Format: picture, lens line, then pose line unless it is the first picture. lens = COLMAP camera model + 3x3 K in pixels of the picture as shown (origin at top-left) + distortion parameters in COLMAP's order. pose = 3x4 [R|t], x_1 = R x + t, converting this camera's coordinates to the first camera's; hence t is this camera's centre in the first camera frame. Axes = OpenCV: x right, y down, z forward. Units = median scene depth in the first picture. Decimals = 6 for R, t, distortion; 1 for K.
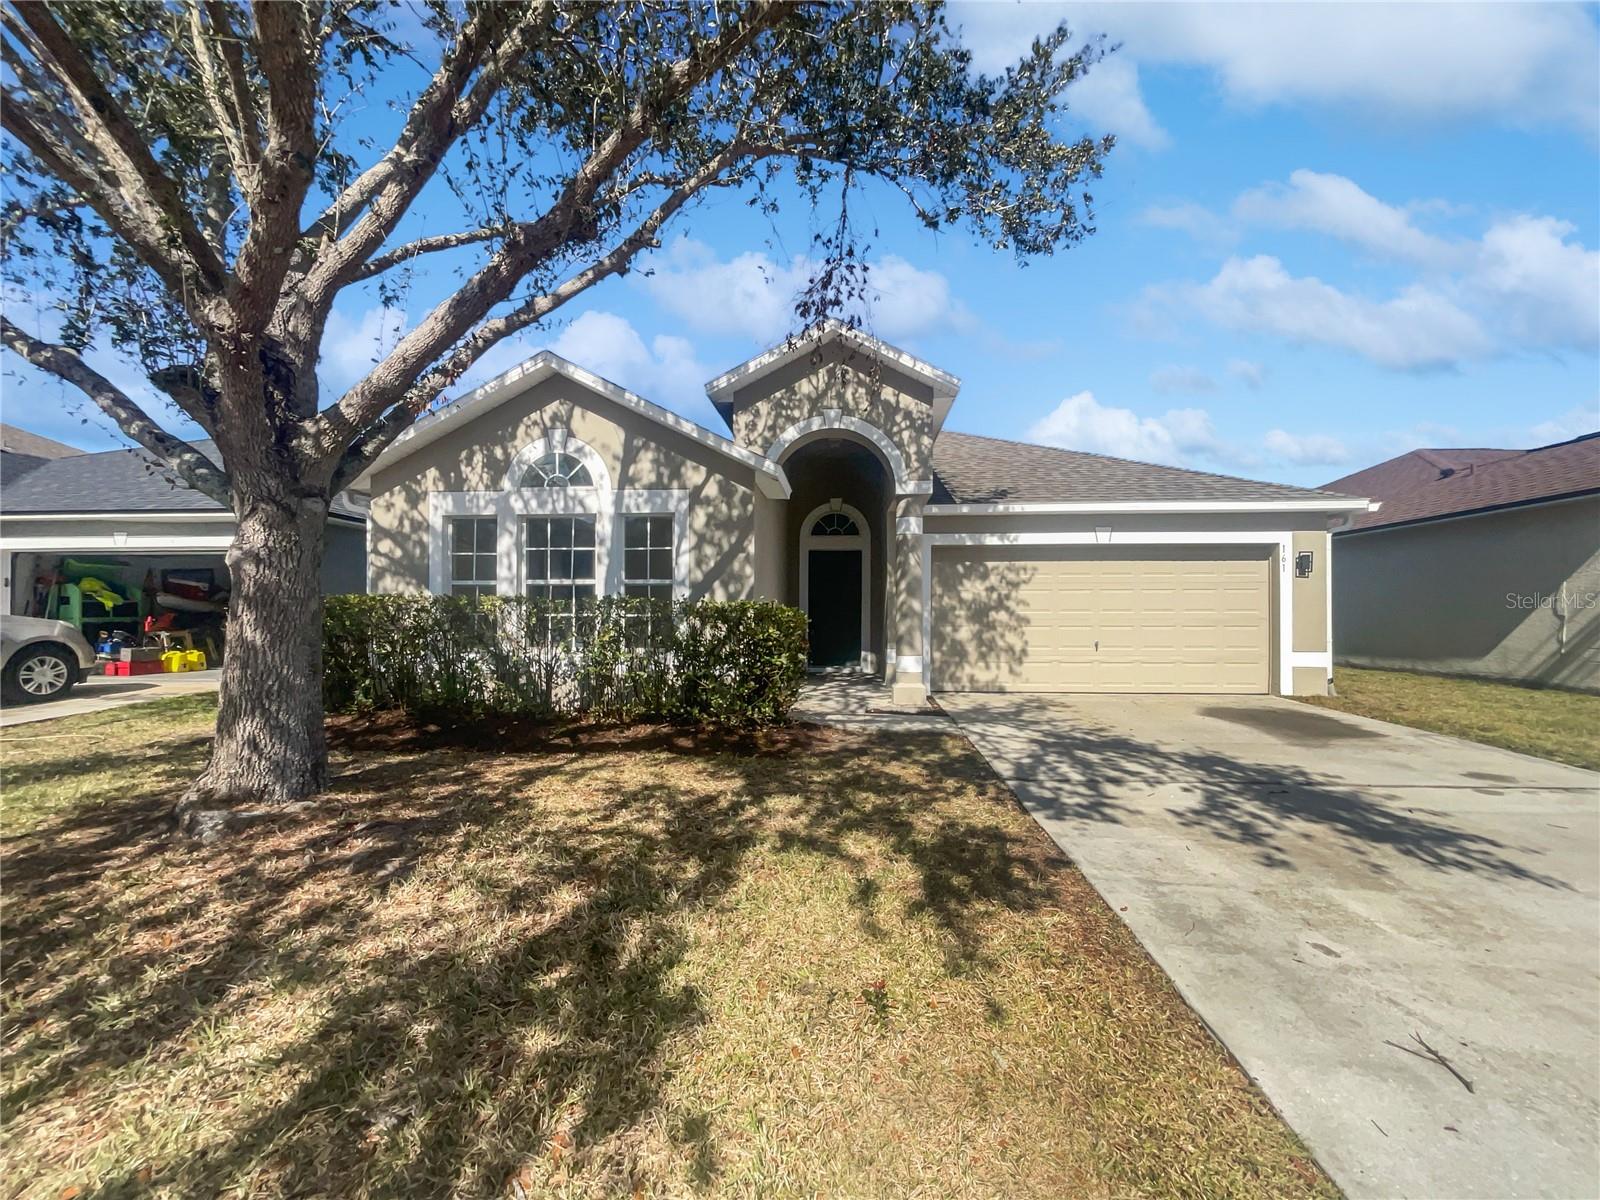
lens RADIAL K [[644.2, 0, 800.0], [0, 644.2, 600.0], [0, 0, 1]] dist [-0.034638, 0.000013]
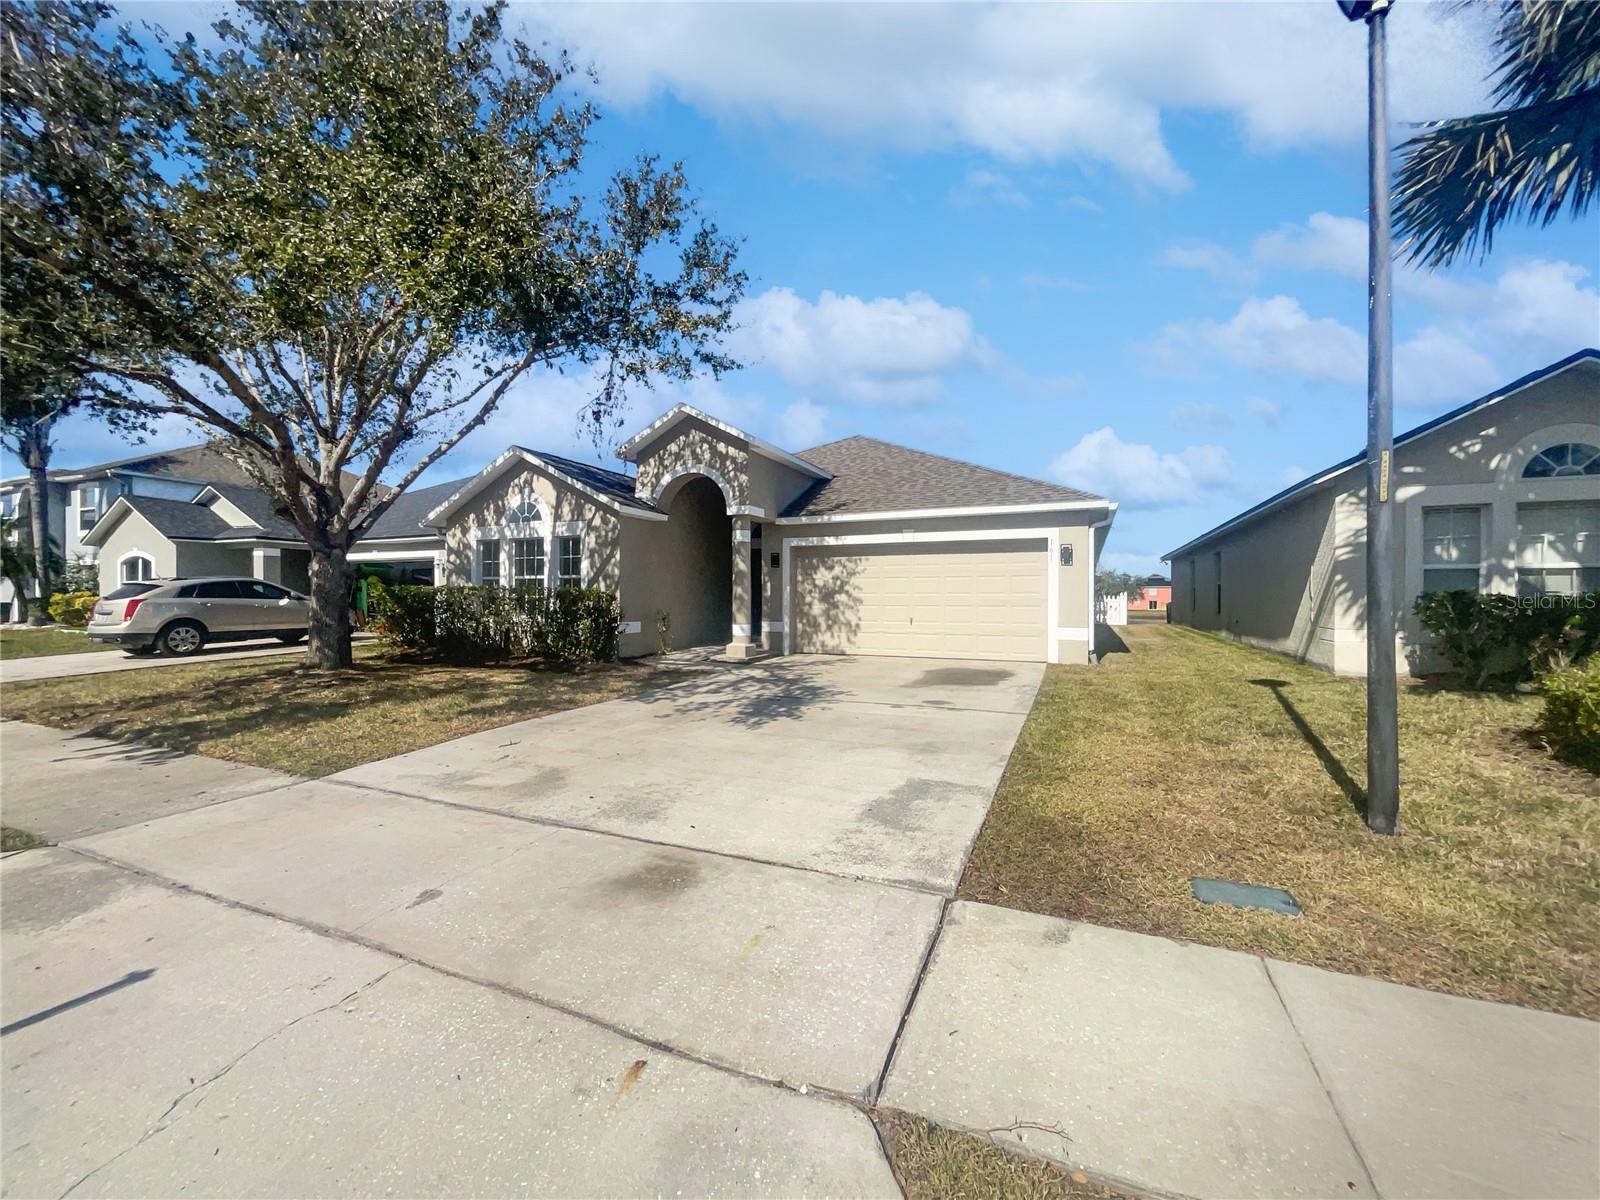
lens RADIAL K [[644.2, 0, 800.0], [0, 644.2, 600.0], [0, 0, 1]] dist [-0.034638, 0.000013]
pose [[0.944291, 0.002238, -0.329104, 0.865516], [0.007359, 0.999583, 0.027914, -0.010558], [0.329029, -0.028781, 0.943881, -0.376827]]
